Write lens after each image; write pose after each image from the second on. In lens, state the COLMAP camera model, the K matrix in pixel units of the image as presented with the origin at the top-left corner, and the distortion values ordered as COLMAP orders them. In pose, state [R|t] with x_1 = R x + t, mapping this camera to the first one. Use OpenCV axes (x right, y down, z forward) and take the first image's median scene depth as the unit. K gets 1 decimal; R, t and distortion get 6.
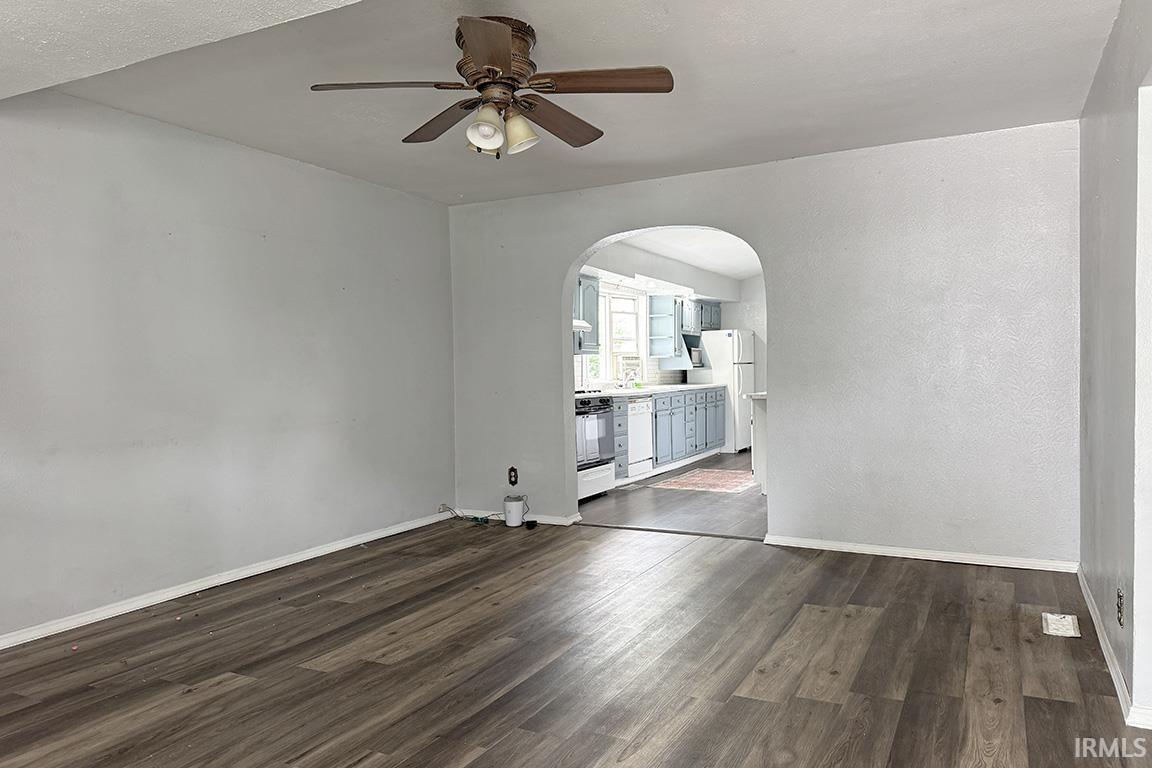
lens RADIAL K [[814.7, 0, 575.4], [0, 814.7, 382.7], [0, 0, 1]] dist [-0.015276, -0.006211]
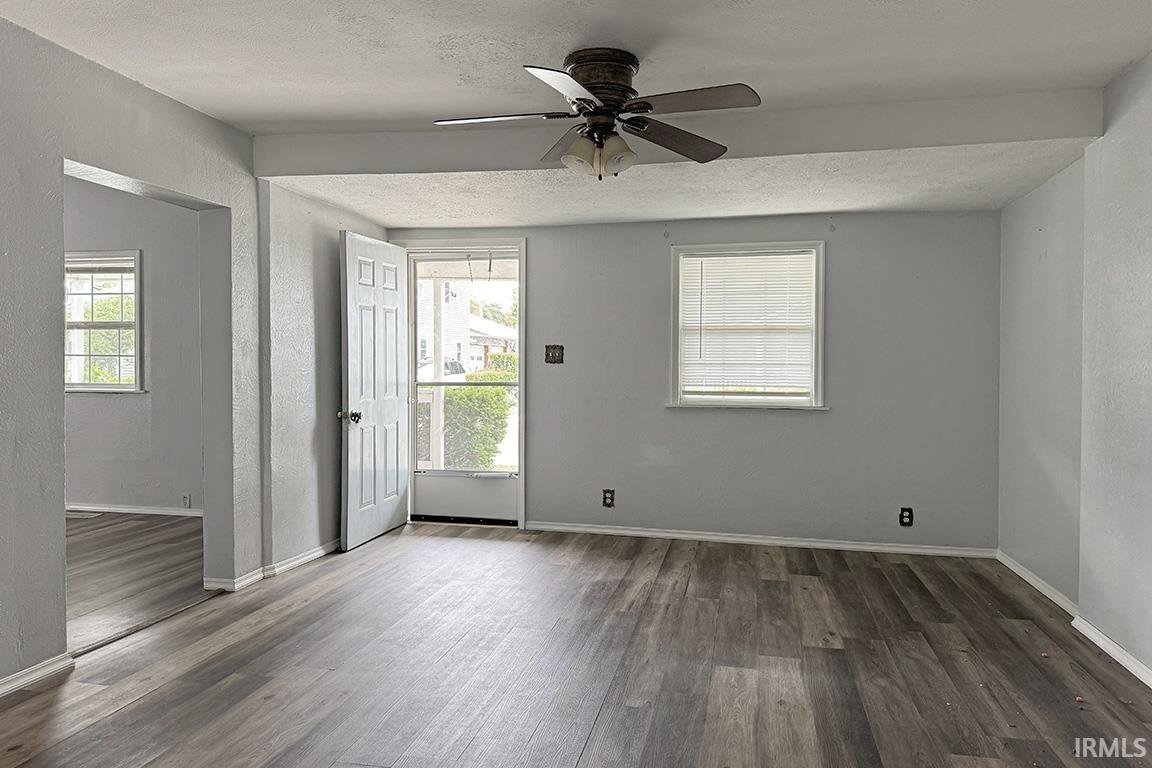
lens RADIAL K [[814.7, 0, 572.9], [0, 814.7, 378.1], [0, 0, 1]] dist [-0.015276, -0.006211]
pose [[-0.966186, 0.010357, -0.257637, 0.204770], [0.000611, 0.999282, 0.037882, -0.052936], [0.257844, 0.036444, -0.965499, 1.918305]]
